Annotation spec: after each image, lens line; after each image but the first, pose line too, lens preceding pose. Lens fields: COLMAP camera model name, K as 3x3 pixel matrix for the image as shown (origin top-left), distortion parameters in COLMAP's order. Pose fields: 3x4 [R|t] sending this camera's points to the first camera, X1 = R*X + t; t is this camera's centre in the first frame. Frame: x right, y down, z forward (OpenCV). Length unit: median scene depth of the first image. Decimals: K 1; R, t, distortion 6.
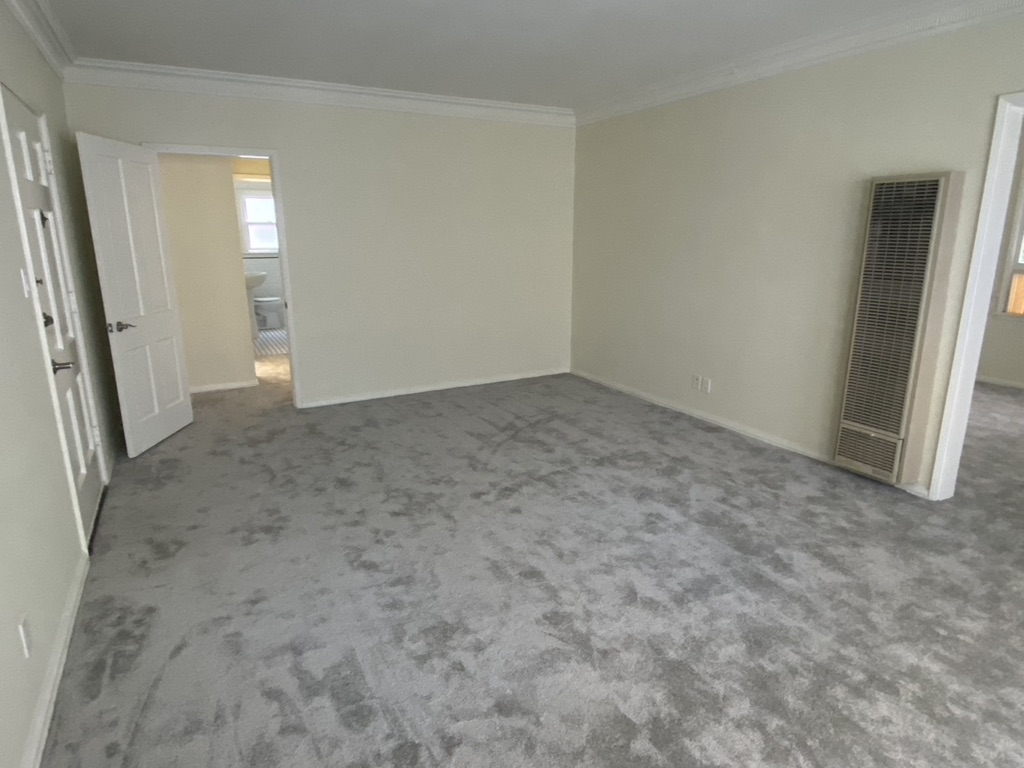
lens RADIAL K [[609.5, 0, 512.0], [0, 609.5, 384.0], [0, 0, 1]] dist [-0.000647, -0.001431]
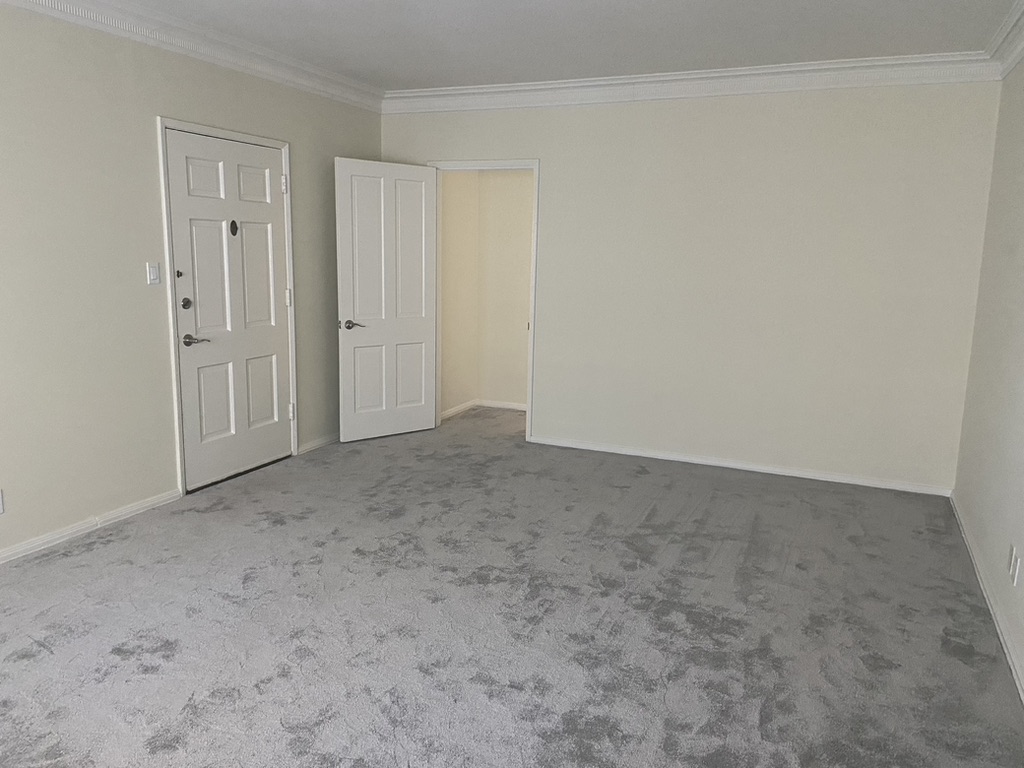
lens RADIAL K [[782.9, 0, 512.0], [0, 782.9, 384.0], [0, 0, 1]] dist [0.056881, -0.002502]
pose [[0.614583, 0.161424, -0.772159, 0.672574], [-0.216357, 0.975797, 0.031792, -0.097282], [0.758602, 0.147523, 0.634633, 0.319177]]
